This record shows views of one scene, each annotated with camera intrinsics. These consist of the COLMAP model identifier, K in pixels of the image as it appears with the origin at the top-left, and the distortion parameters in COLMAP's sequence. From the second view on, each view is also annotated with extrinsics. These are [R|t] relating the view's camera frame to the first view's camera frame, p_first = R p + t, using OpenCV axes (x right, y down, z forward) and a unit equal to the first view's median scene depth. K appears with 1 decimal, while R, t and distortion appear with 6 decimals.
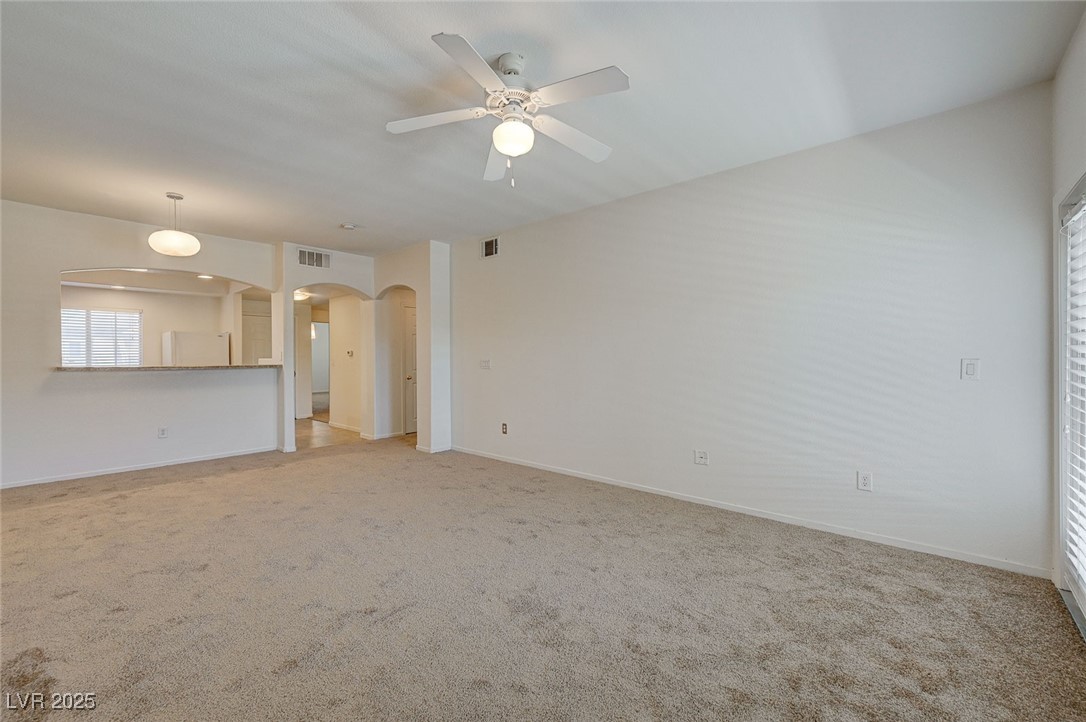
lens RADIAL K [[465.2, 0, 544.8], [0, 465.2, 355.7], [0, 0, 1]] dist [0.020667, 0.000073]
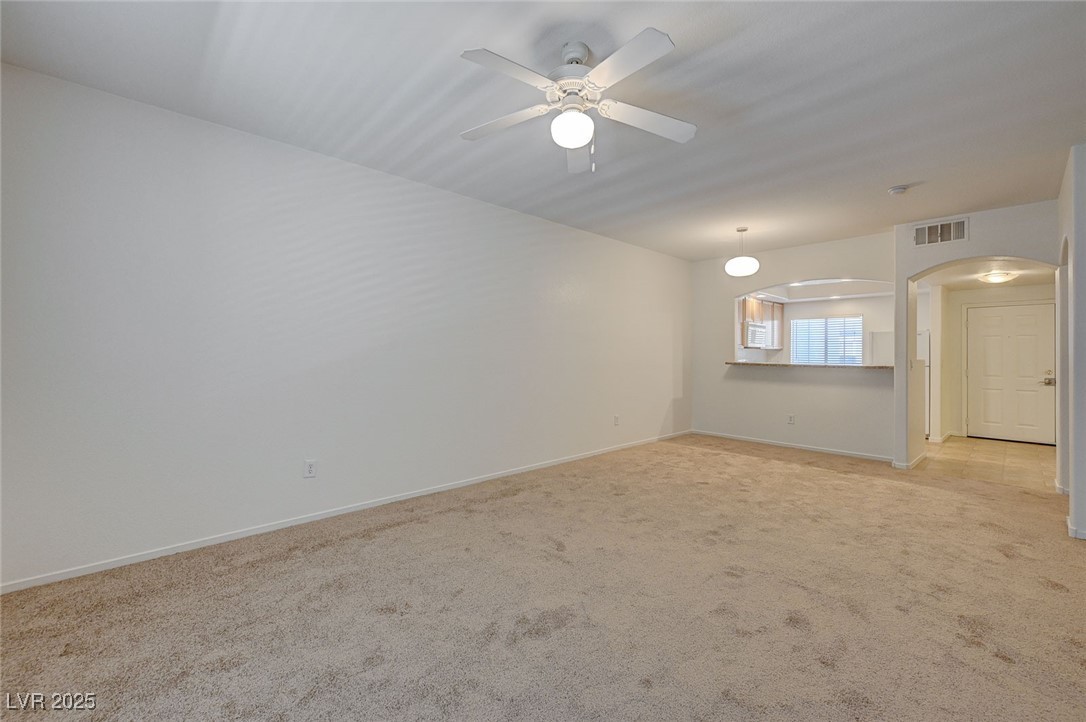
lens RADIAL K [[465.2, 0, 544.8], [0, 465.2, 355.7], [0, 0, 1]] dist [0.020667, 0.000073]
pose [[-0.121568, 0.006841, -0.992560, 0.496892], [-0.006945, 0.999946, 0.007743, -0.004750], [0.992559, 0.007835, -0.121514, 0.593074]]
